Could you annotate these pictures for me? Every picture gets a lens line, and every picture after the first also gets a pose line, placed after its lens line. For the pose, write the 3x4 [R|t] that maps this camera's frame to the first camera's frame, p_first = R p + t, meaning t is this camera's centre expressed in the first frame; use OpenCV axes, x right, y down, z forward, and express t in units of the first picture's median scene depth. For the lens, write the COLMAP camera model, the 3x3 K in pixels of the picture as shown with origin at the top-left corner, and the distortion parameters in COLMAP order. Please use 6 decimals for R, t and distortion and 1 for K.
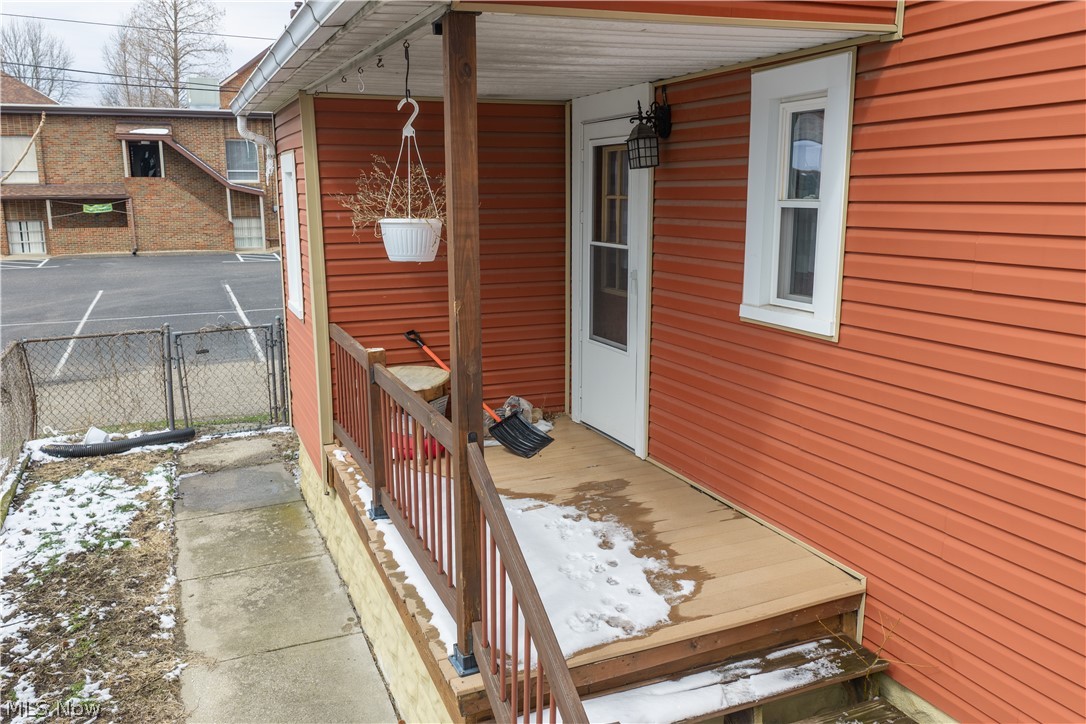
lens RADIAL K [[893.0, 0, 539.8], [0, 893.0, 365.9], [0, 0, 1]] dist [0.015855, -0.010183]
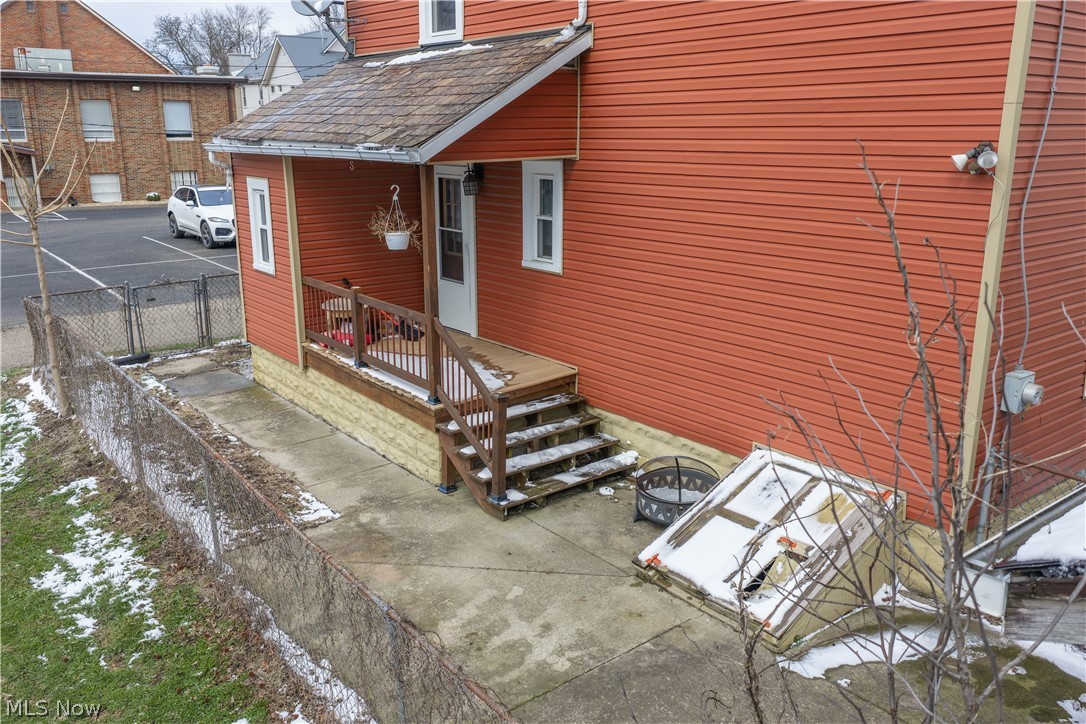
lens RADIAL K [[893.0, 0, 542.8], [0, 893.0, 362.0], [0, 0, 1]] dist [0.015855, -0.010183]
pose [[0.959521, -0.066313, 0.273720, -0.327054], [0.049616, 0.996486, 0.067488, 0.034479], [-0.277234, -0.051176, 0.959439, -1.086241]]
